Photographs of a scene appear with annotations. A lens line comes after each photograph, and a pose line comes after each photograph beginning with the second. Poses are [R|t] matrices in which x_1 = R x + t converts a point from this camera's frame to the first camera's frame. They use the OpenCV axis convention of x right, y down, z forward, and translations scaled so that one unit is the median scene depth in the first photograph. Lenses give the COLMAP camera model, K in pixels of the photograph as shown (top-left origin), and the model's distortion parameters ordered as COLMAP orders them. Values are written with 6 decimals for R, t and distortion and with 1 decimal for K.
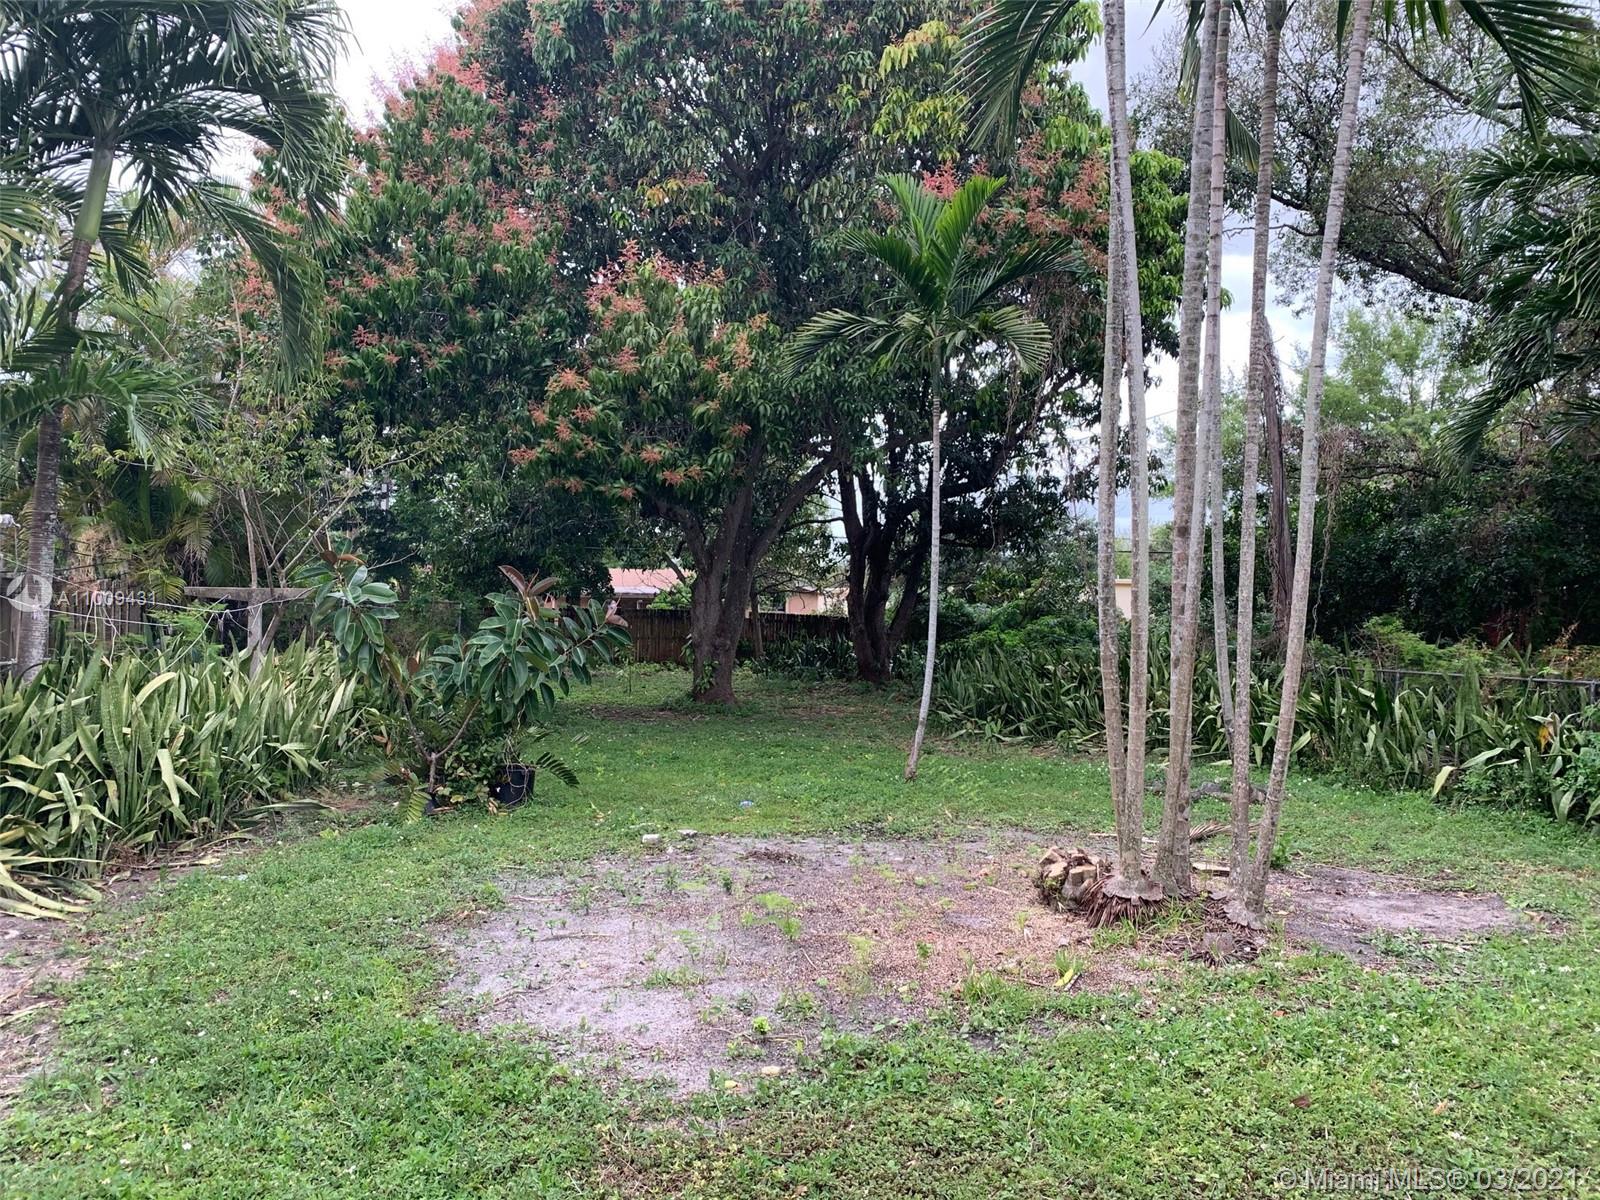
lens RADIAL K [[1203.4, 0, 795.2], [0, 1203.4, 576.9], [0, 0, 1]] dist [0.053759, -0.117653]
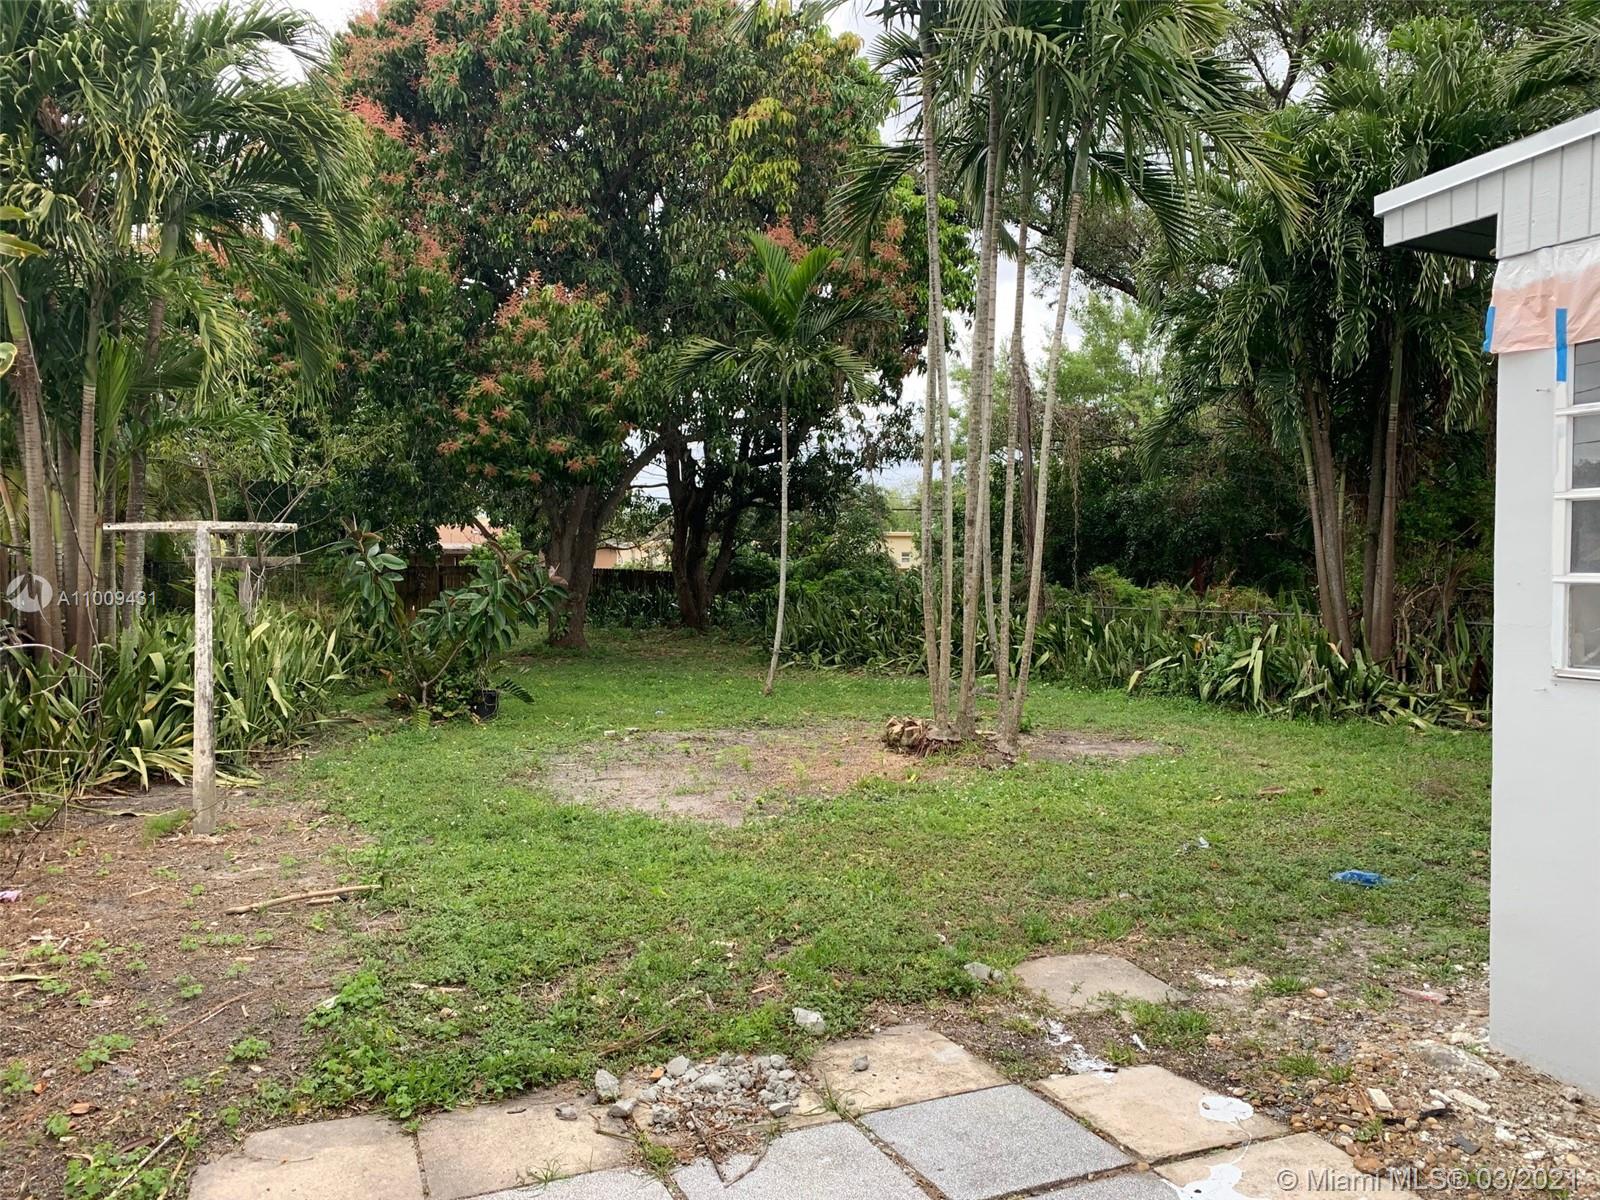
lens RADIAL K [[1212.1, 0, 800.0], [0, 1212.1, 600.0], [0, 0, 1]] dist [0.010620, -0.000417]
pose [[0.981576, -0.019030, 0.190120, -0.106340], [0.007630, 0.998138, 0.060515, -0.015516], [-0.190917, -0.057949, 0.979894, -0.274759]]
